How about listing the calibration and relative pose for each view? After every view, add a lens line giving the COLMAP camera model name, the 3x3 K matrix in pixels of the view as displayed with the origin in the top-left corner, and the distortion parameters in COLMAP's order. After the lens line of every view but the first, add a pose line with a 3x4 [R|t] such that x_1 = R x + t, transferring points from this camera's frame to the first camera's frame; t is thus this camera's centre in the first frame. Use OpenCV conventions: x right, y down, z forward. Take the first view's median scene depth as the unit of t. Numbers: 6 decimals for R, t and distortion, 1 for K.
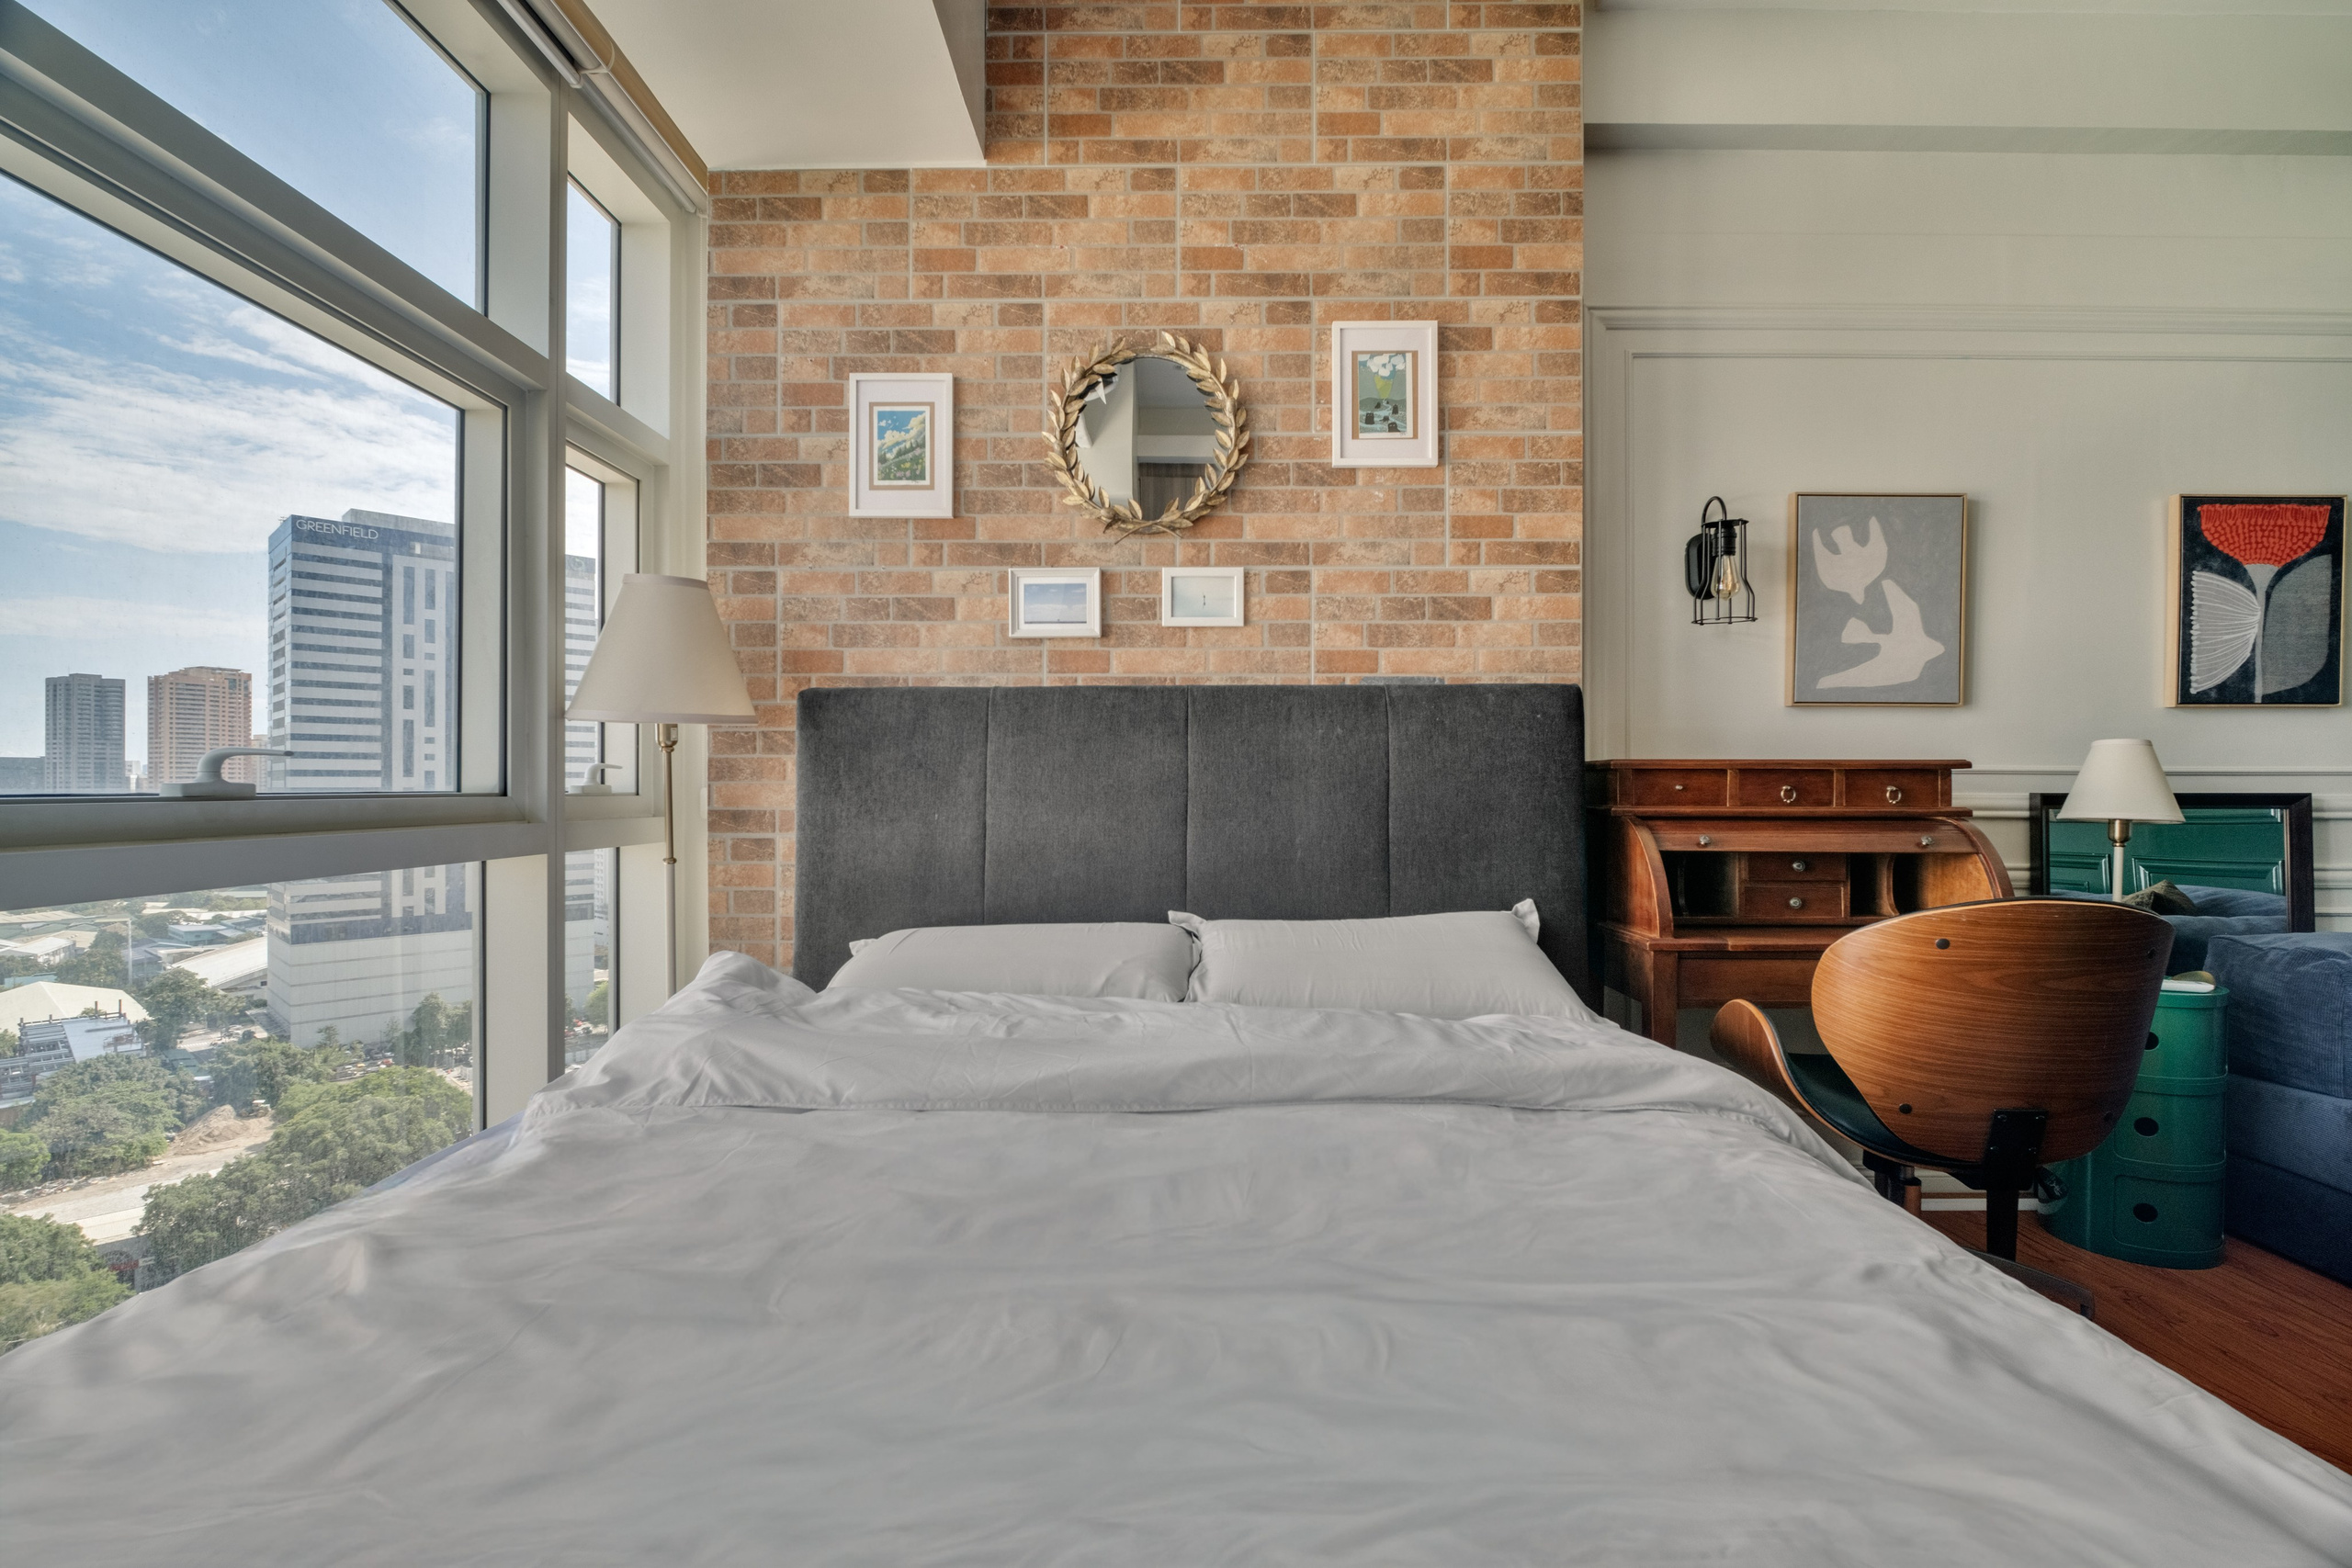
lens RADIAL K [[1081.8, 0, 1162.5], [0, 1081.8, 785.5], [0, 0, 1]] dist [-0.002459, -0.005939]
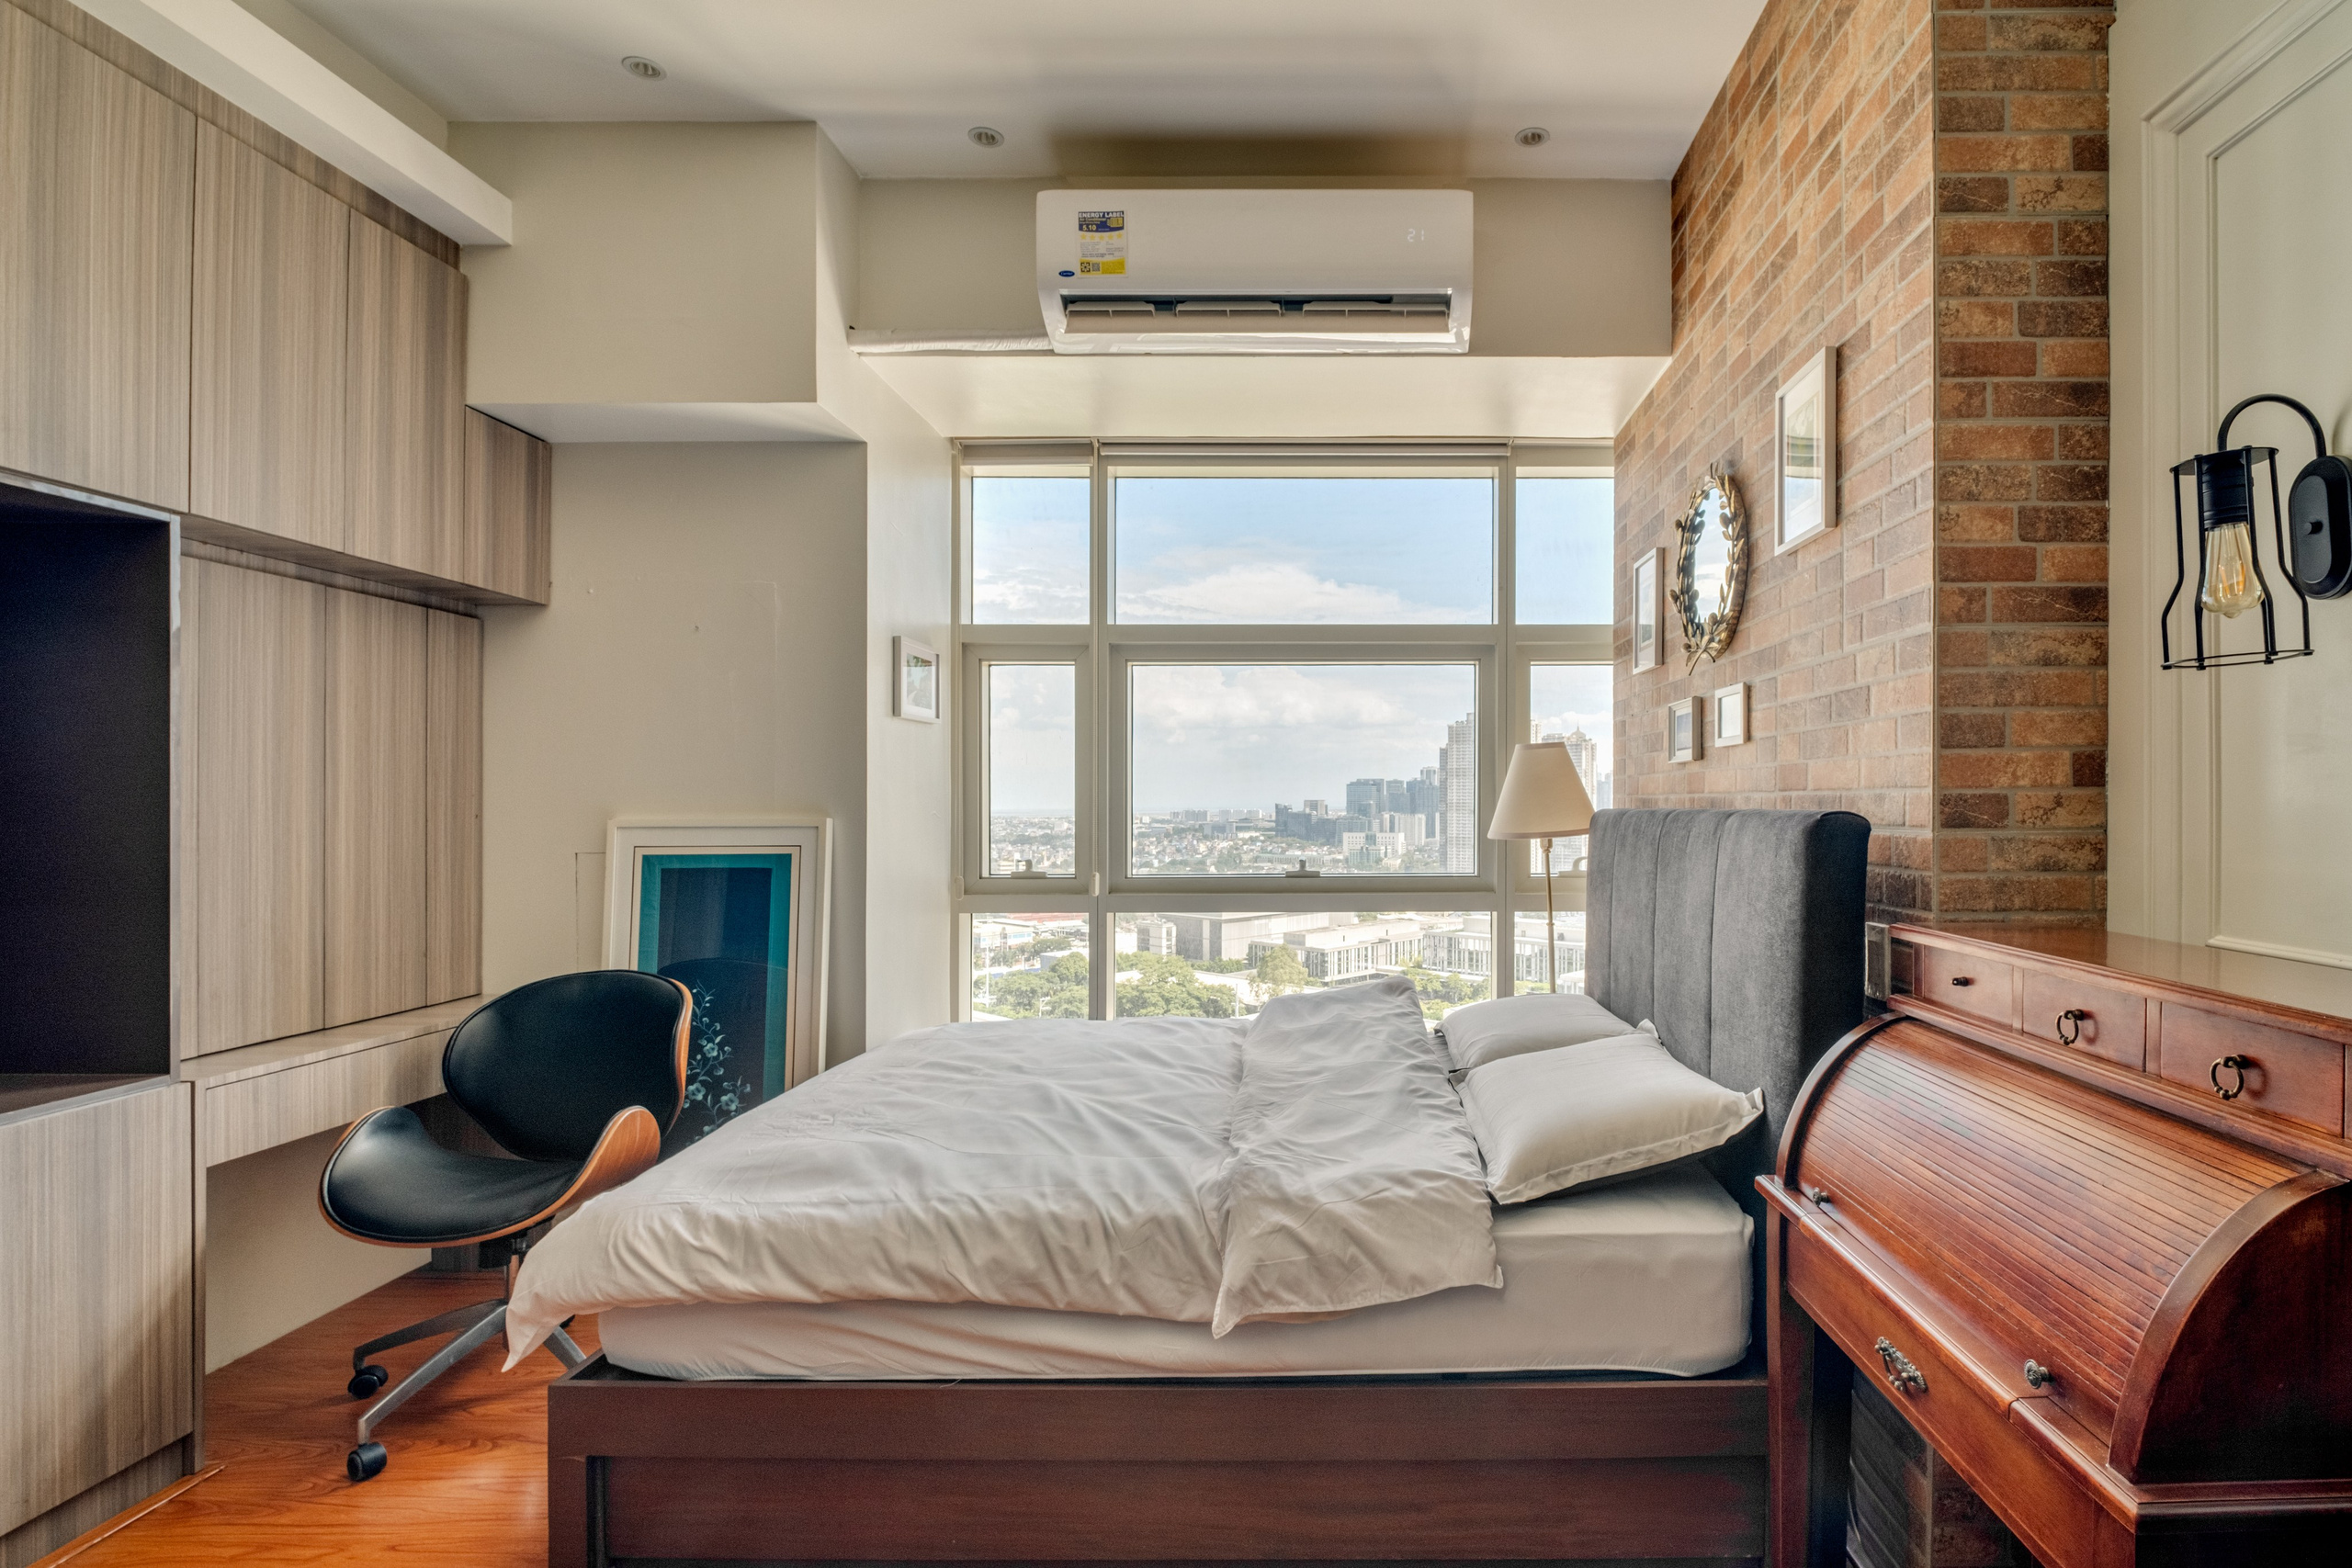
lens RADIAL K [[1131.8, 0, 1349.8], [0, 1131.8, 807.5], [0, 0, 1]] dist [-0.000988, -0.003760]
pose [[0.031372, 0.001414, -0.999507, 1.060973], [0.002106, 0.999997, 0.001481, -0.092203], [0.999506, -0.002151, 0.031369, 0.617302]]
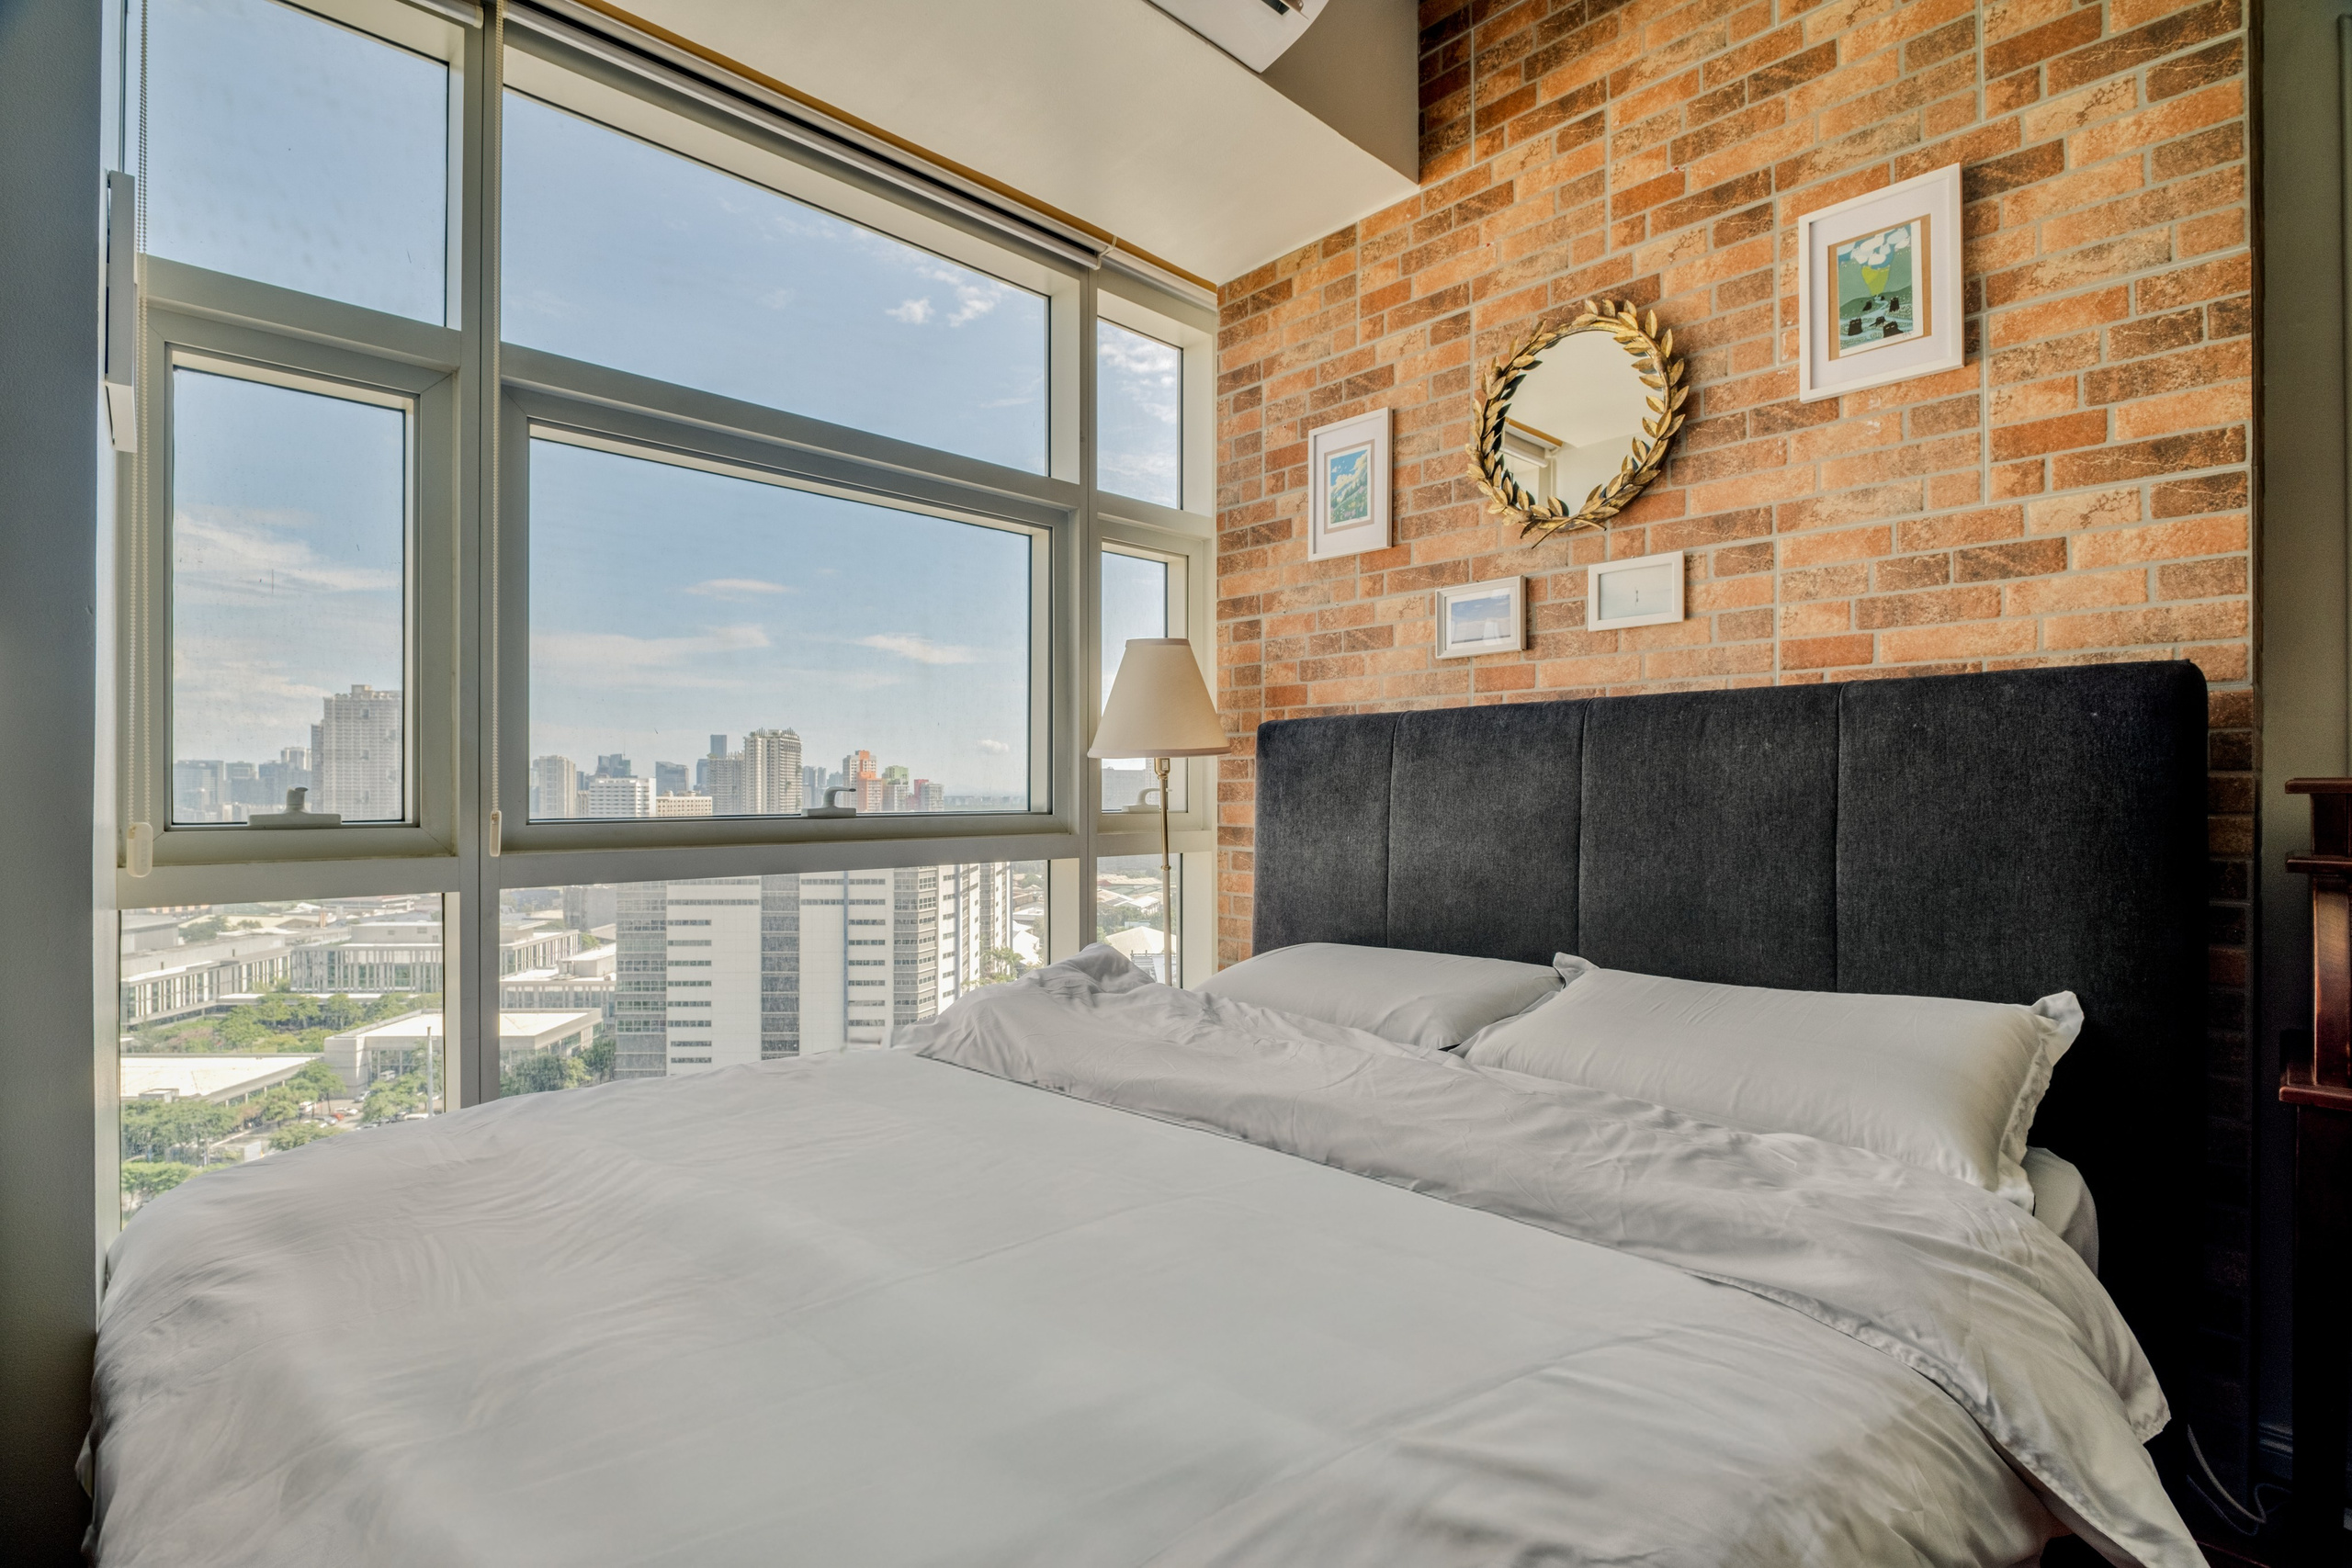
lens RADIAL K [[1081.8, 0, 1162.6], [0, 1081.8, 791.0], [0, 0, 1]] dist [-0.002459, -0.005939]
pose [[0.697445, -0.000364, -0.716638, 0.391079], [-0.000307, 1.000000, -0.000806, -0.015702], [0.716638, 0.000782, 0.697445, 0.131402]]
